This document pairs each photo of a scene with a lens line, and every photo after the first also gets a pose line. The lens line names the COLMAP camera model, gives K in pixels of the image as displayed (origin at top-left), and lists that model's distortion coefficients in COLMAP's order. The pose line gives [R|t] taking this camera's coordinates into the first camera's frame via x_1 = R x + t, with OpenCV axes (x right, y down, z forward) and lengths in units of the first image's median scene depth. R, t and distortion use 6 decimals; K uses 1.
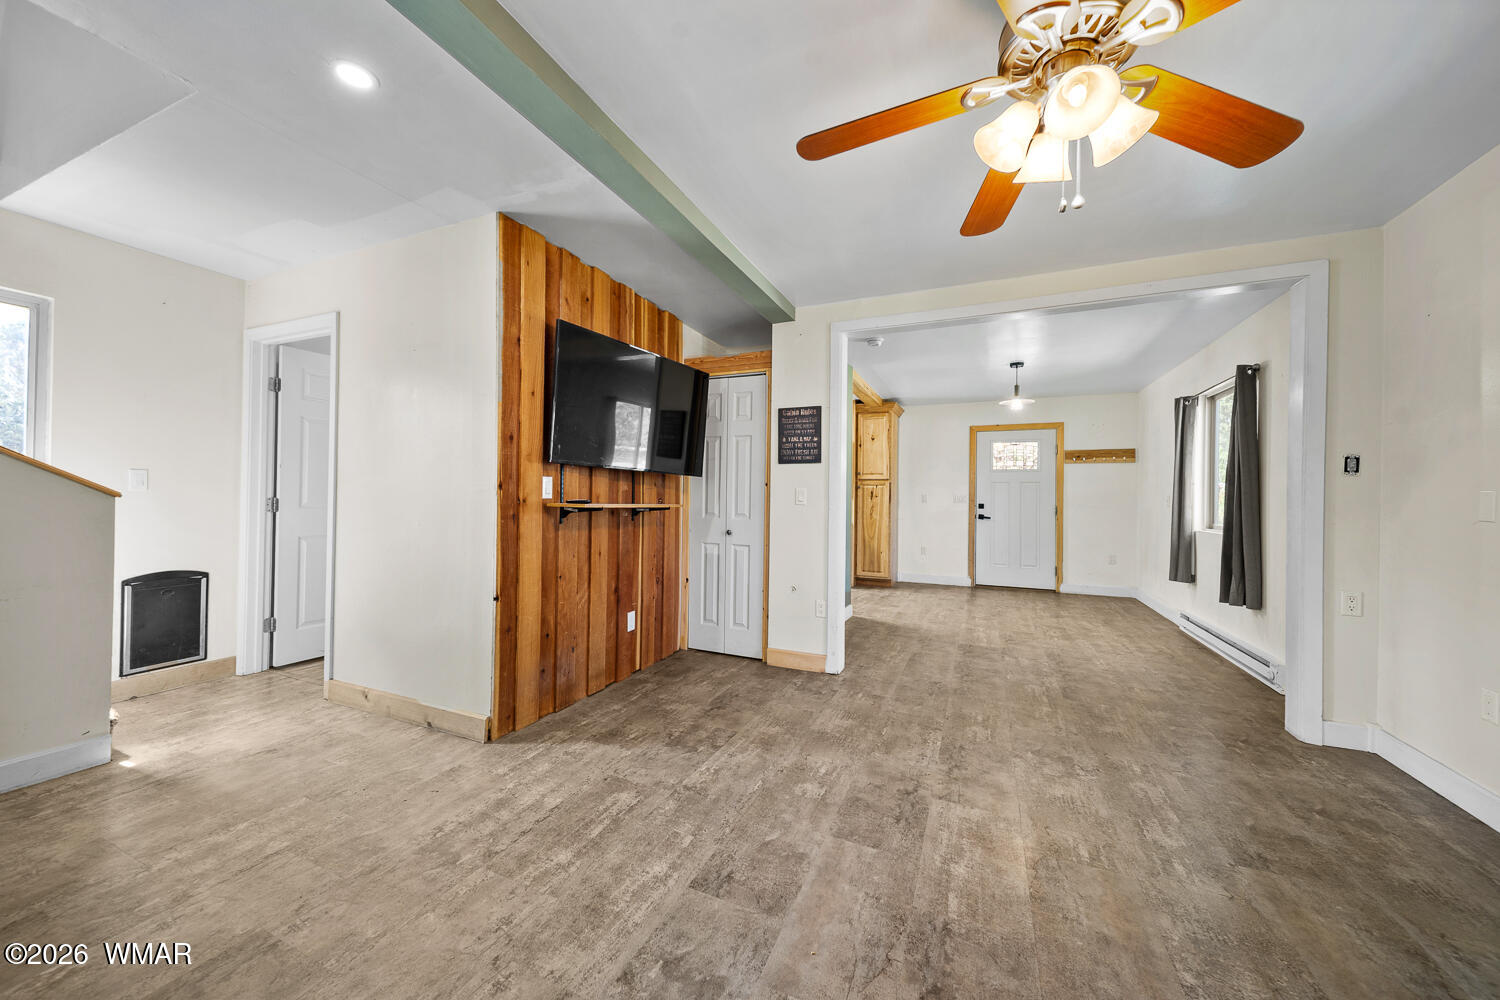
lens RADIAL K [[533.4, 0, 745.8], [0, 533.4, 498.2], [0, 0, 1]] dist [0.013759, -0.000084]
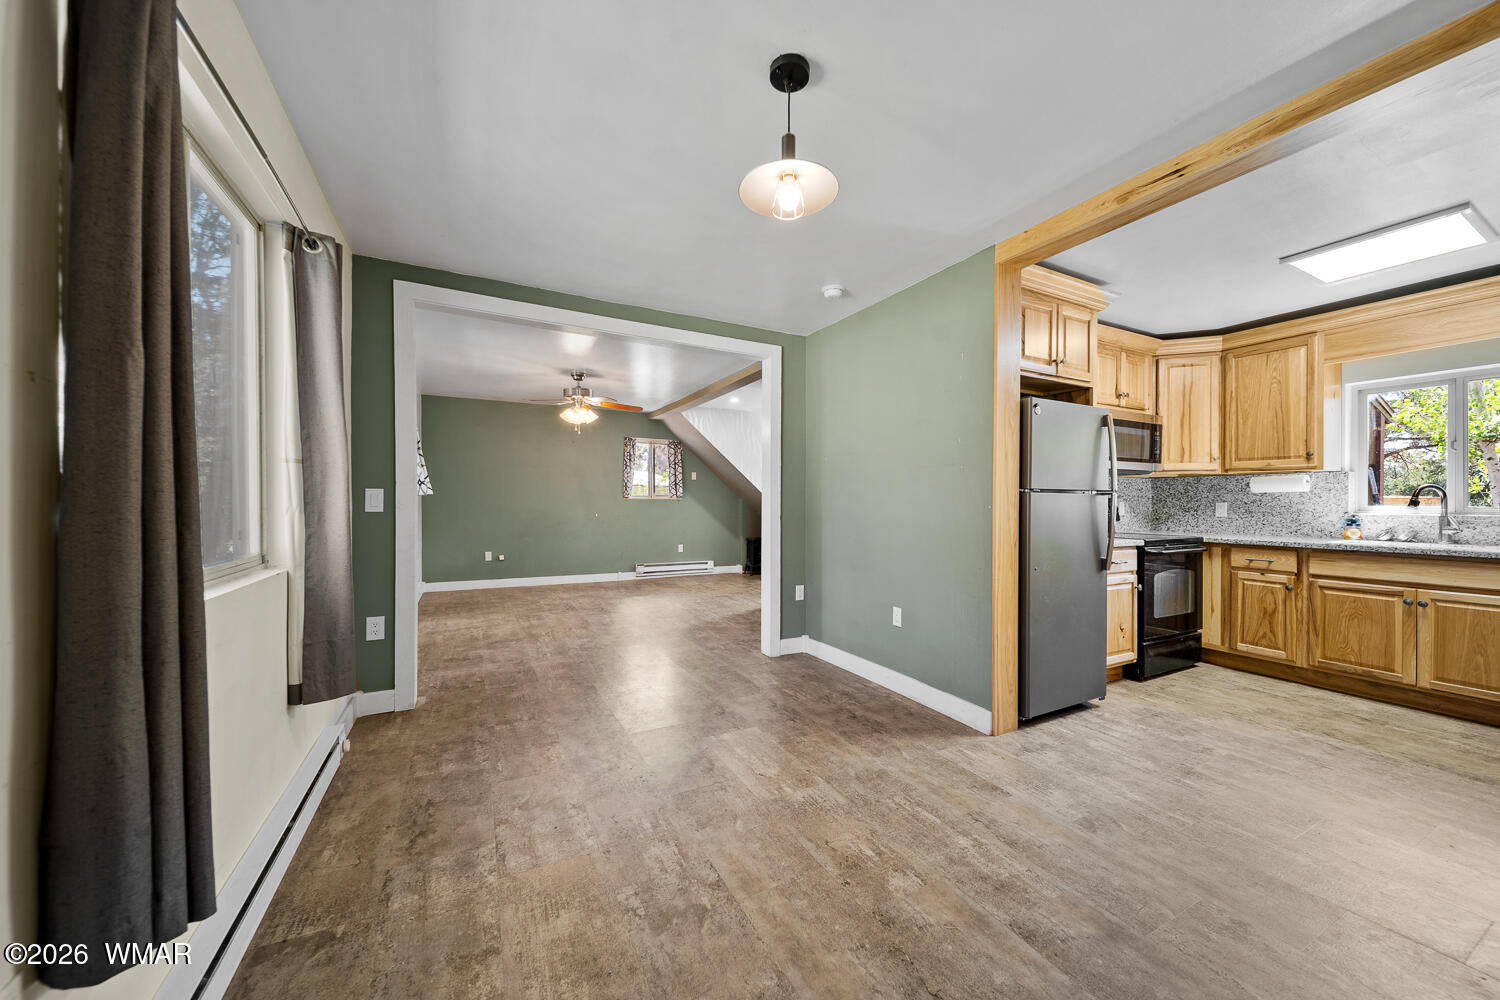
lens RADIAL K [[530.4, 0, 748.2], [0, 530.4, 500.9], [0, 0, 1]] dist [0.012051, -0.003972]
pose [[-0.623599, -0.021522, -0.781448, 1.384196], [-0.015015, 0.999766, -0.015552, 0.020849], [0.781600, 0.002035, -0.623776, 2.125570]]
